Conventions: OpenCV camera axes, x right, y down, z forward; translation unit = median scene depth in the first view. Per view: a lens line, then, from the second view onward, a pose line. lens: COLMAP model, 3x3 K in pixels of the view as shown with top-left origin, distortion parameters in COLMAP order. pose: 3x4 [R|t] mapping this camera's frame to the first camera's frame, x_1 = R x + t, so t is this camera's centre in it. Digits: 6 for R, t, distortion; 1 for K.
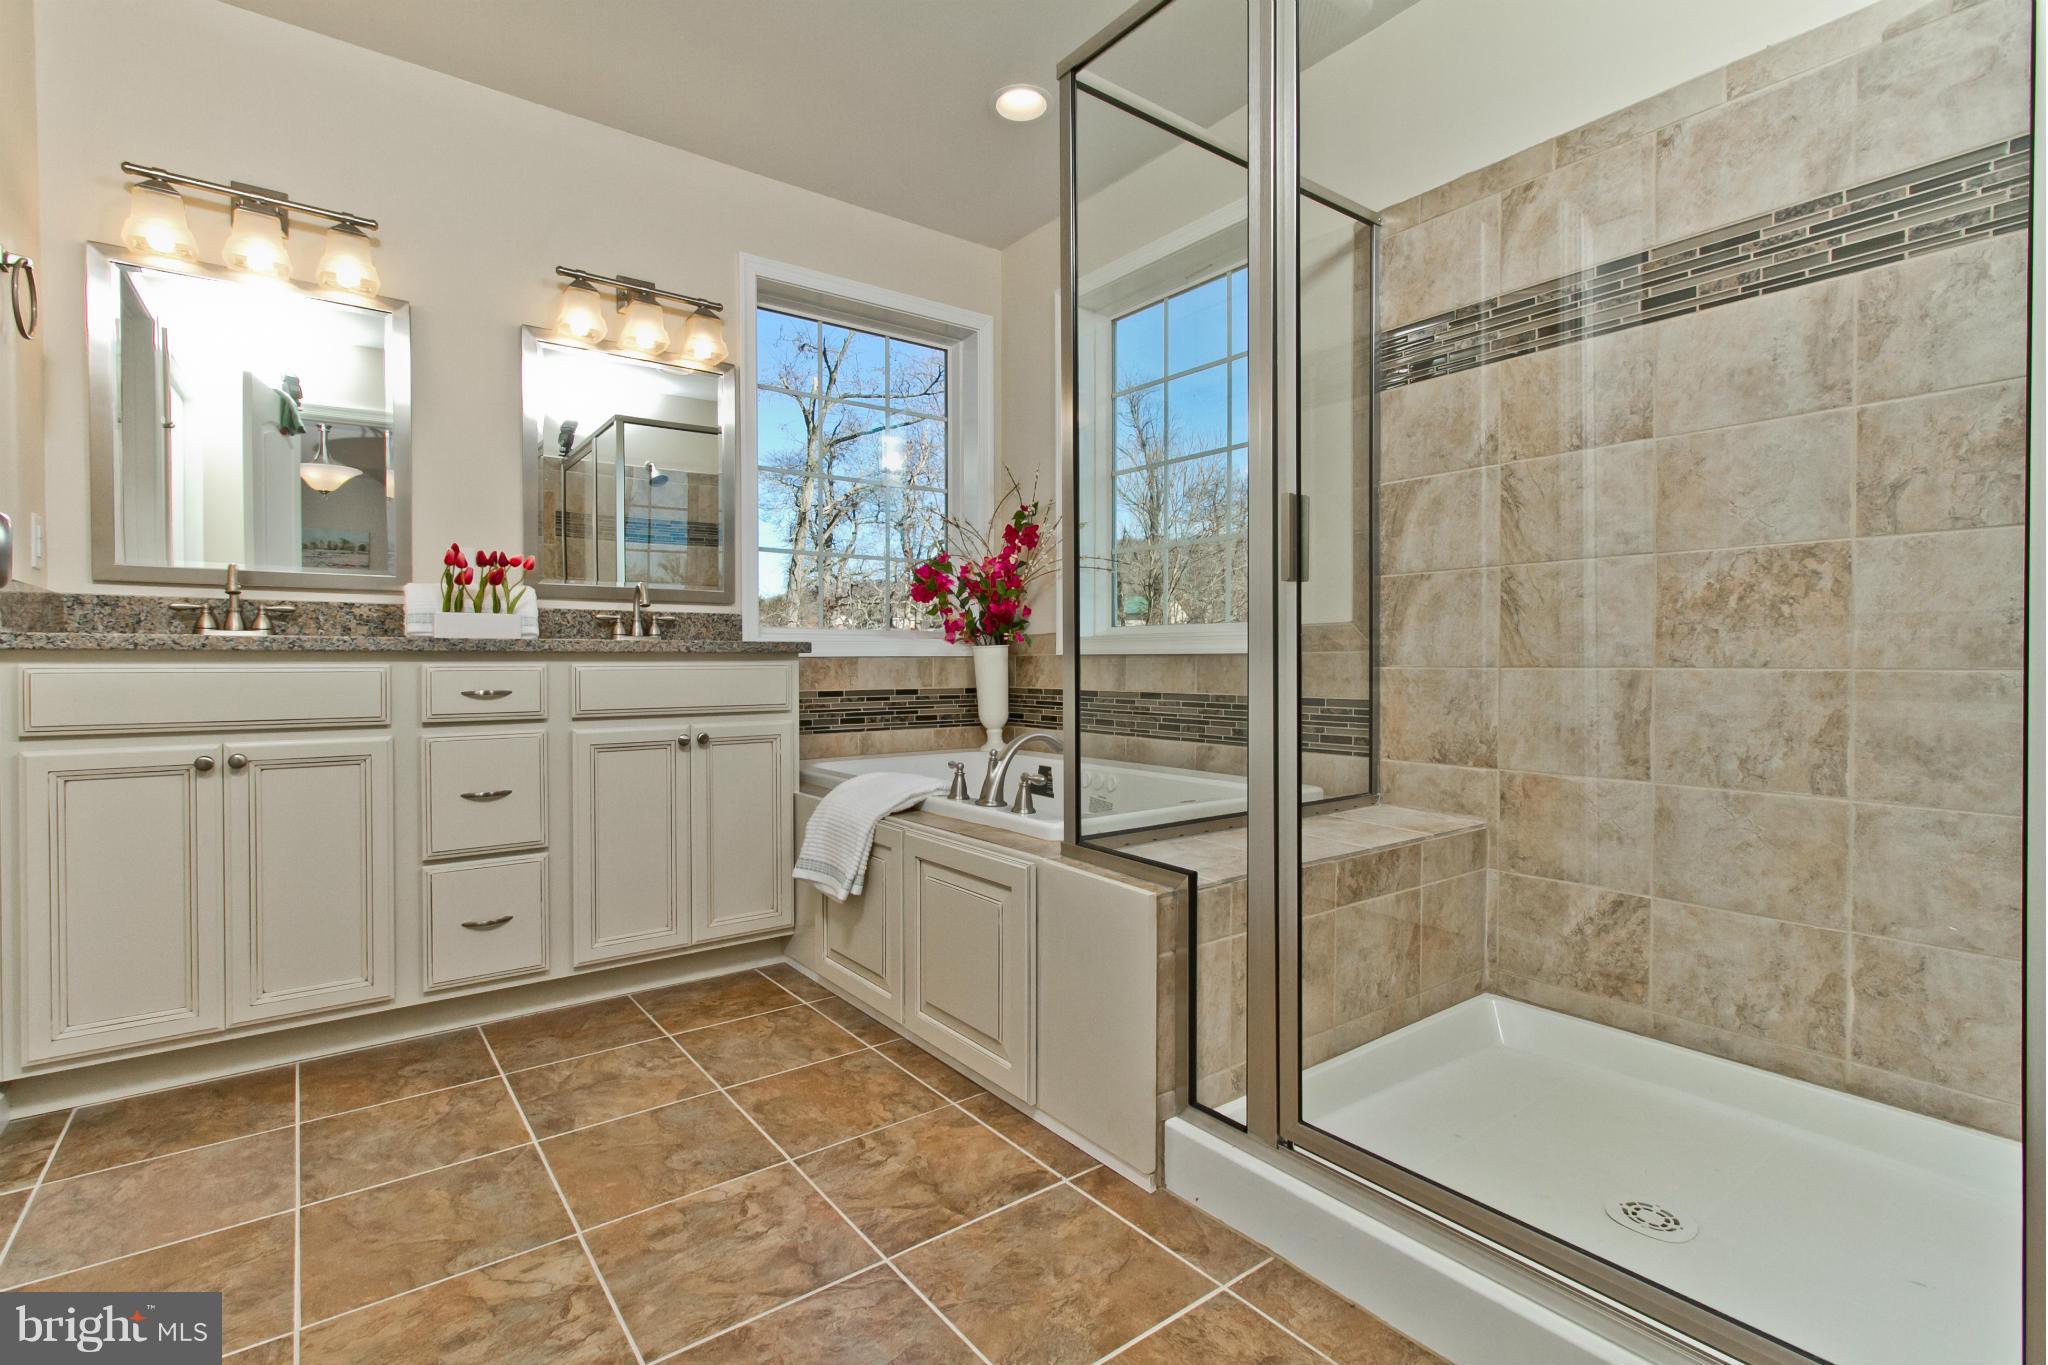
lens RADIAL K [[954.8, 0, 1032.0], [0, 954.8, 659.9], [0, 0, 1]] dist [-0.002087, 0.002665]
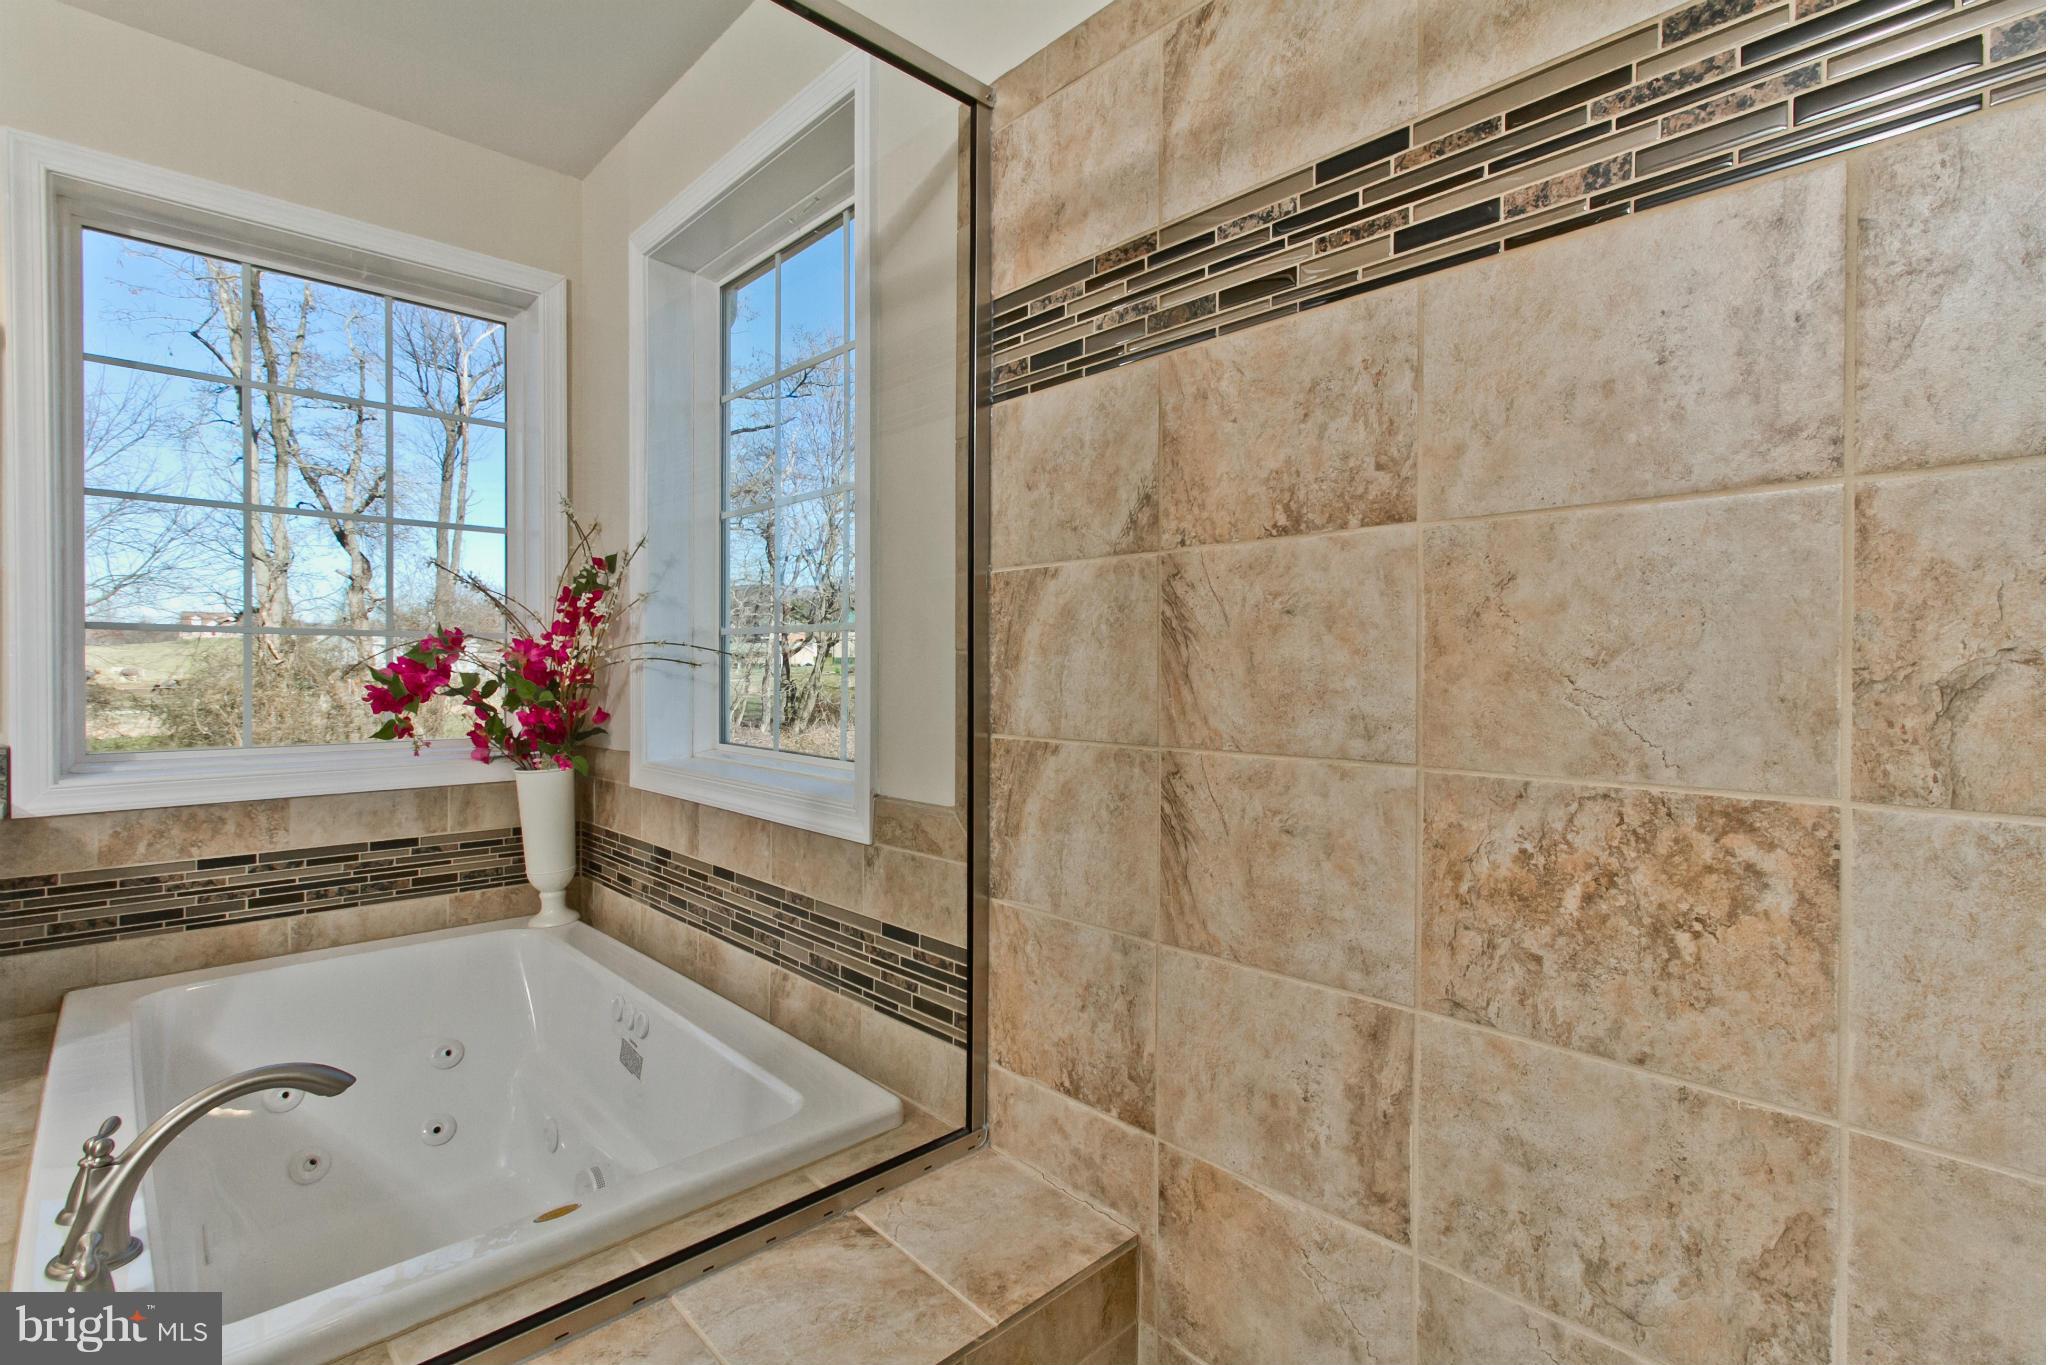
lens RADIAL K [[954.8, 0, 1038.7], [0, 954.8, 663.2], [0, 0, 1]] dist [-0.002087, 0.002665]
pose [[0.992723, 0.005565, 0.120292, 0.394691], [-0.004926, 0.999972, -0.005610, -0.153898], [-0.120320, 0.004977, 0.992723, 0.535193]]
